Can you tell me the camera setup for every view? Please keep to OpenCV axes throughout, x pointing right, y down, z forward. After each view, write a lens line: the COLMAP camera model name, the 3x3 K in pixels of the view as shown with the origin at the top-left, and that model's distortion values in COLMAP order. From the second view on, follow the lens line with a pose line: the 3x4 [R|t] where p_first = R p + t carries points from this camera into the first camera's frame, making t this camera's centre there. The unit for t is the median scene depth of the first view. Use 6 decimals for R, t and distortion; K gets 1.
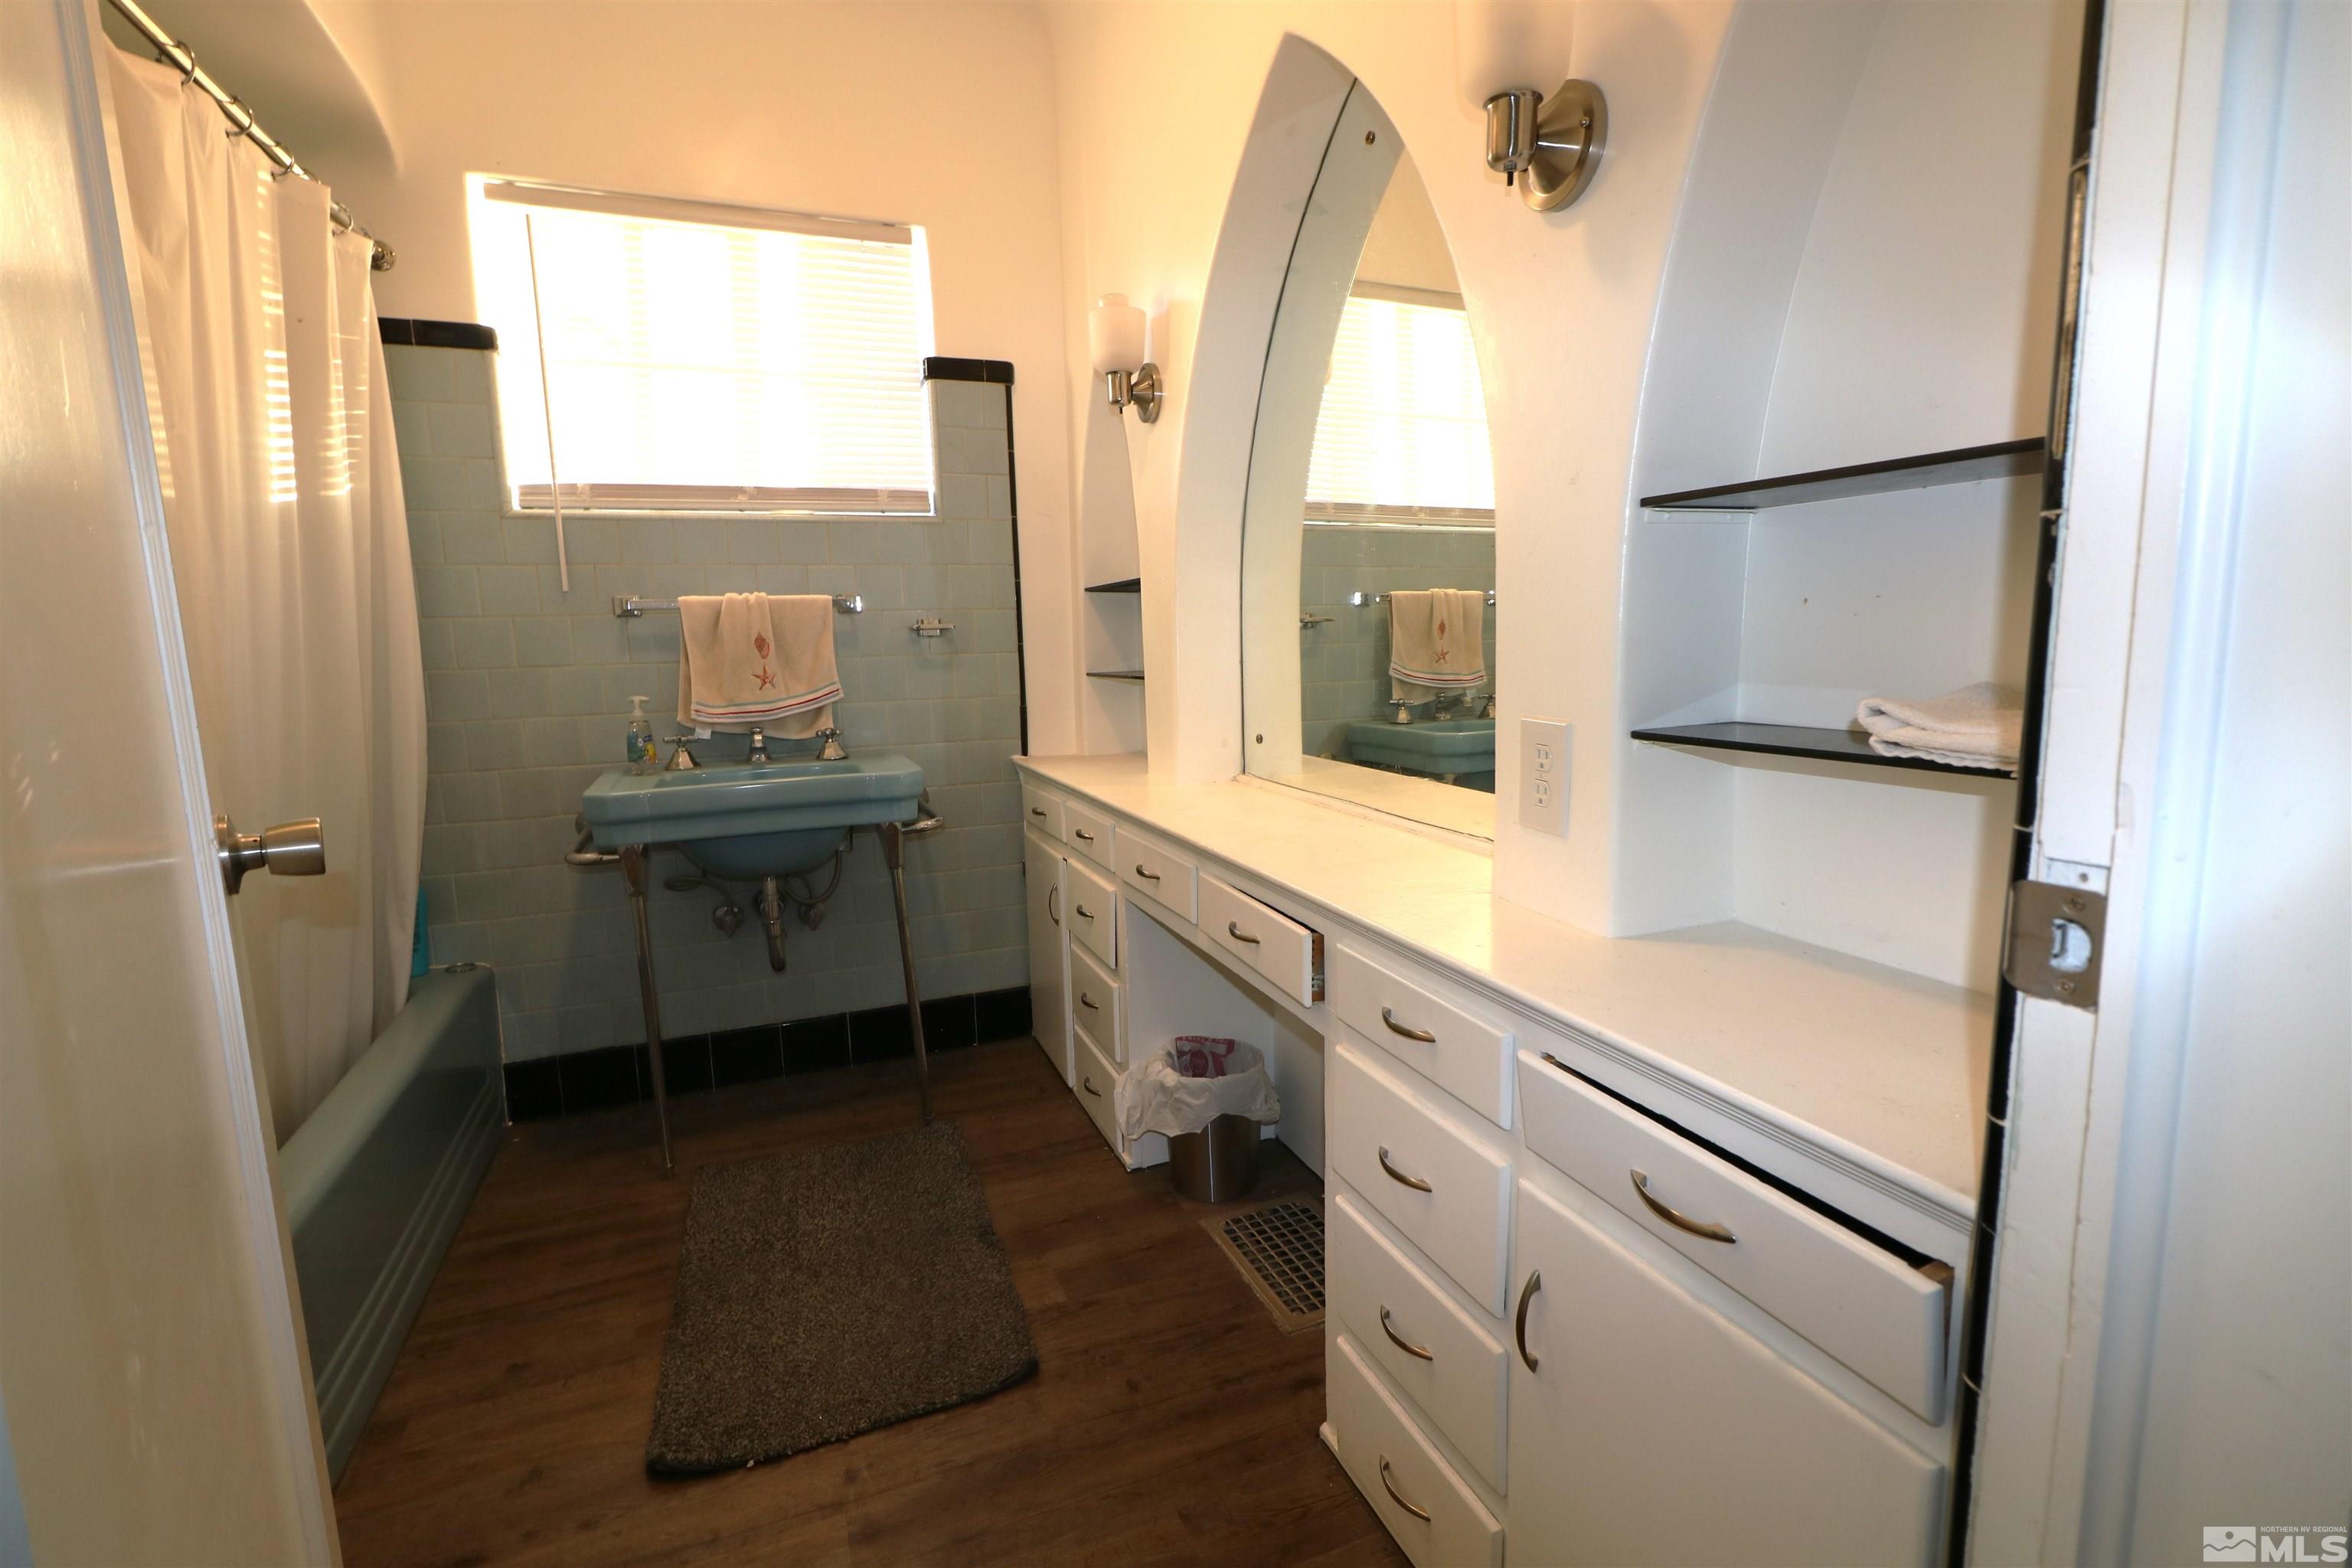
lens RADIAL K [[1089.6, 0, 1192.9], [0, 1089.6, 772.7], [0, 0, 1]] dist [0.003720, 0.000545]
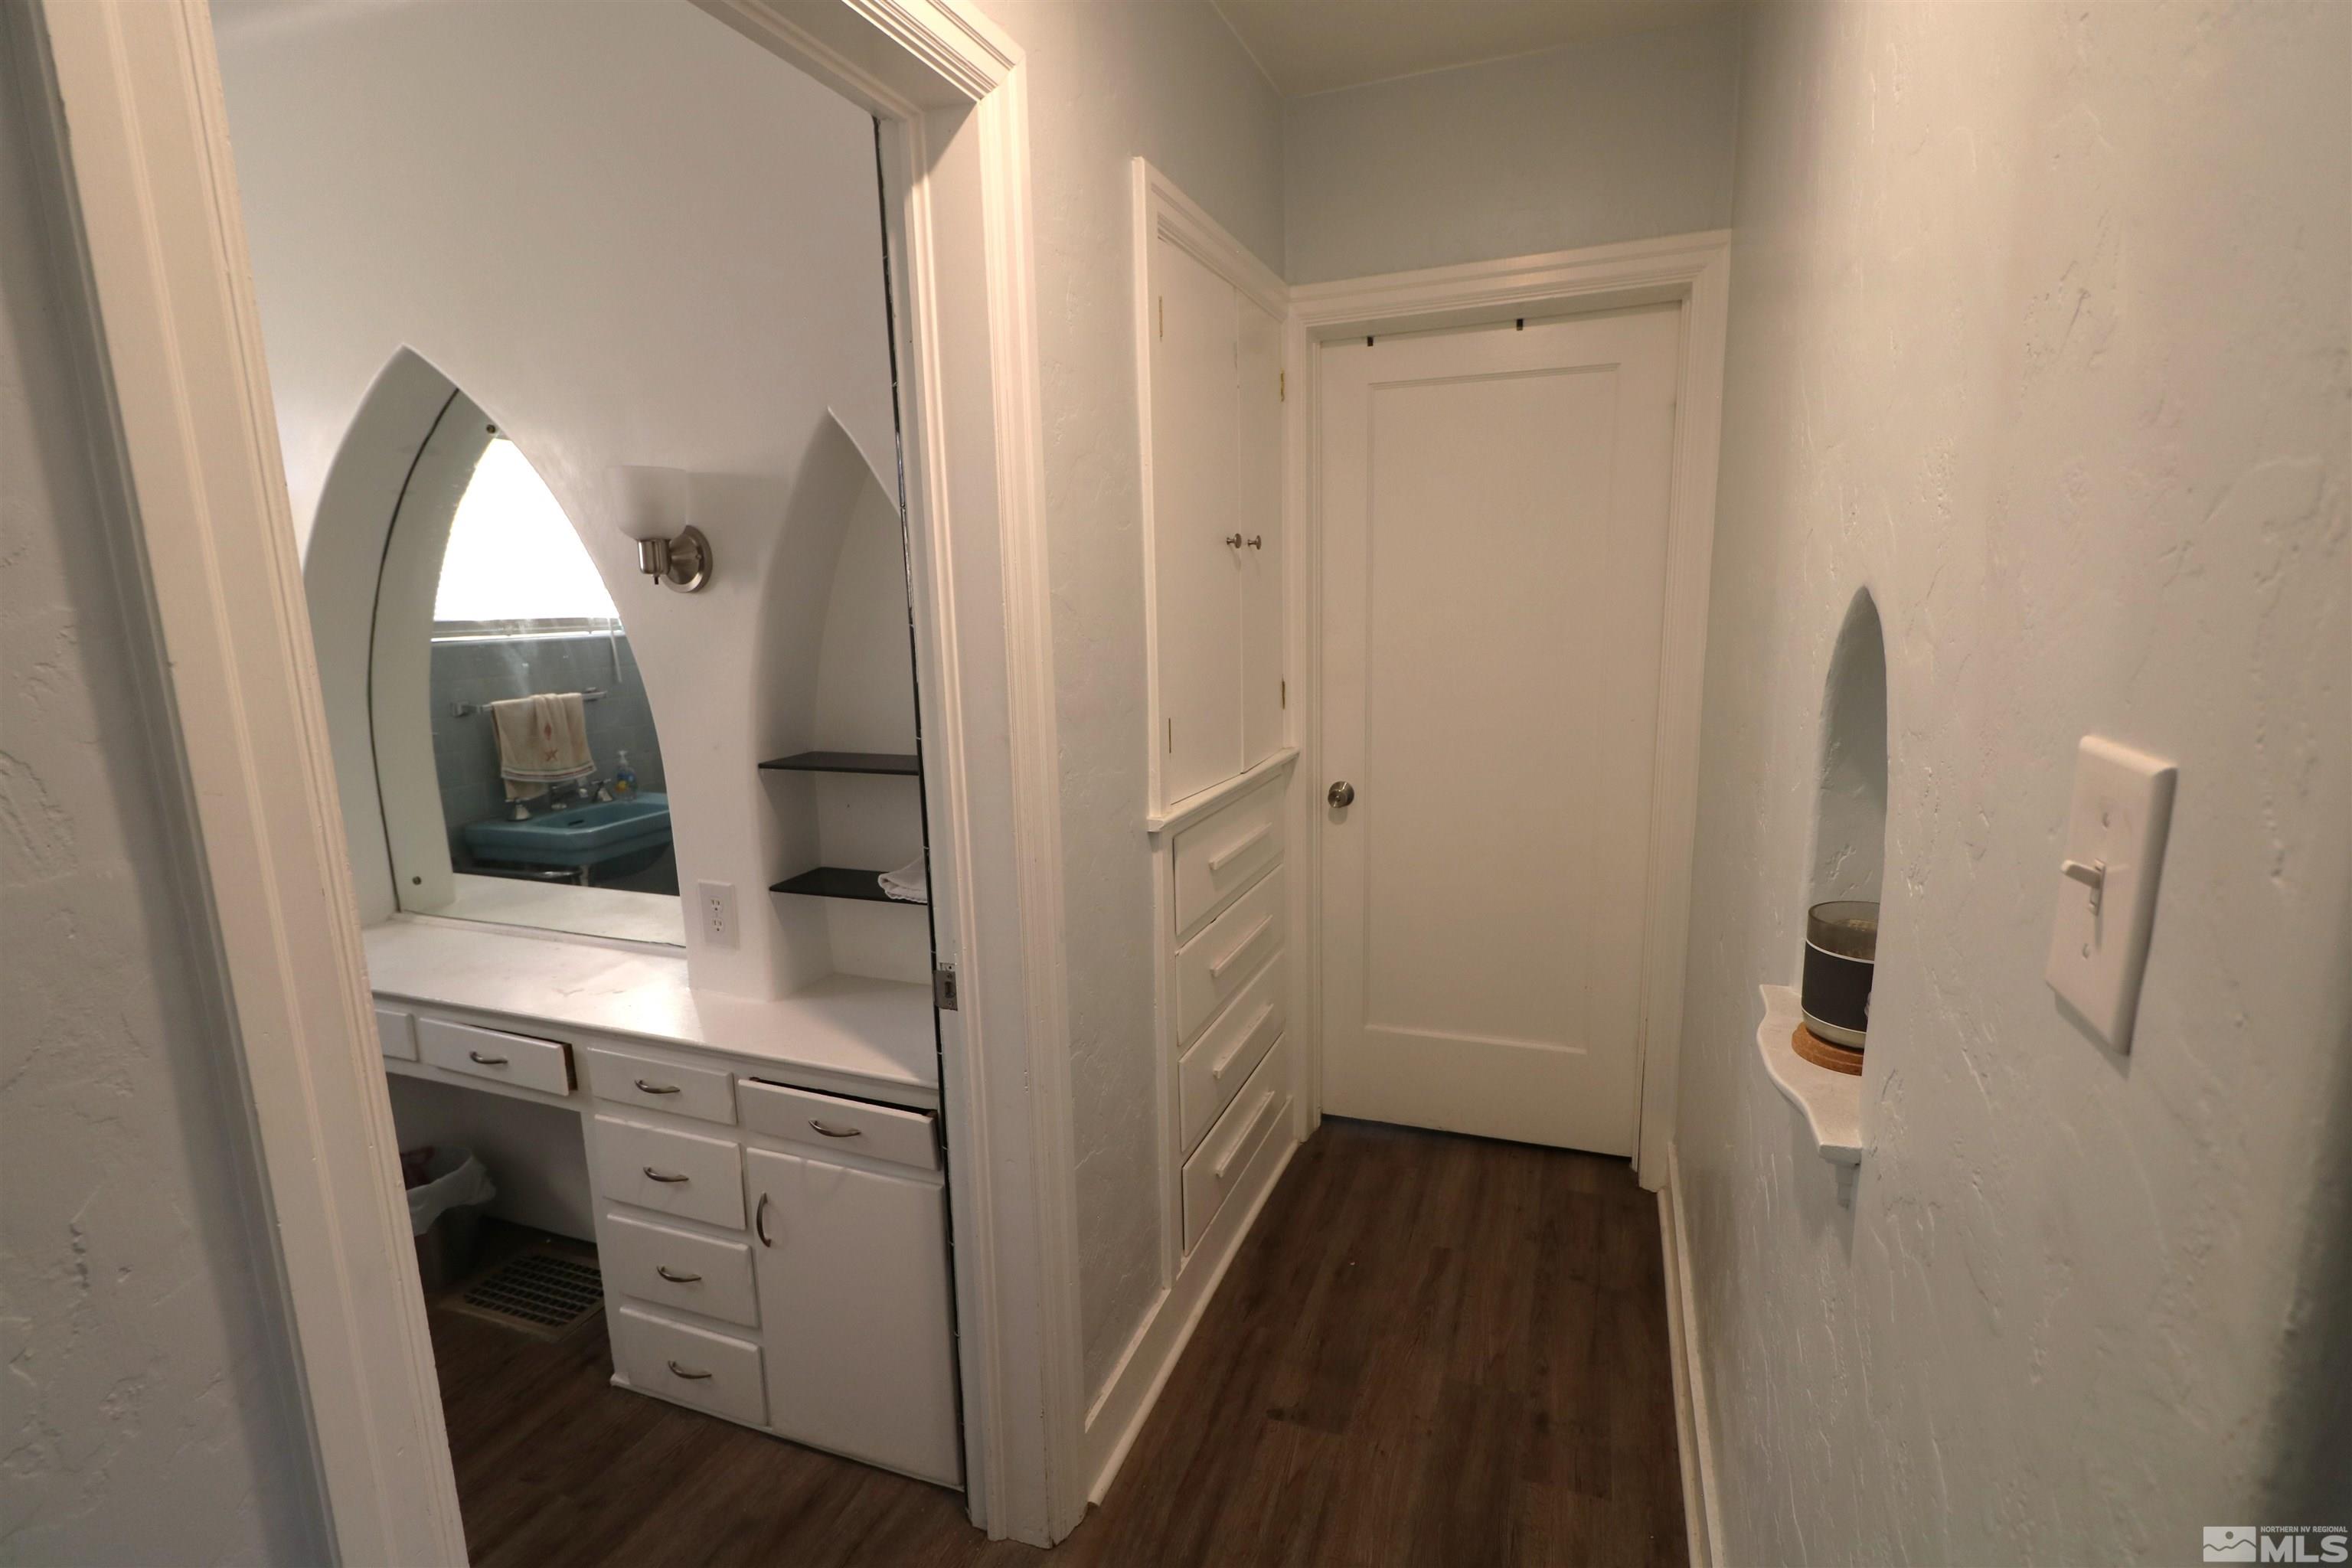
lens RADIAL K [[1089.6, 0, 1186.8], [0, 1089.6, 792.1], [0, 0, 1]] dist [0.003720, 0.000545]
pose [[0.685983, -0.129167, 0.716061, -0.291320], [0.105163, 0.991385, 0.078085, -0.194174], [-0.719978, 0.021738, 0.693656, -0.551905]]
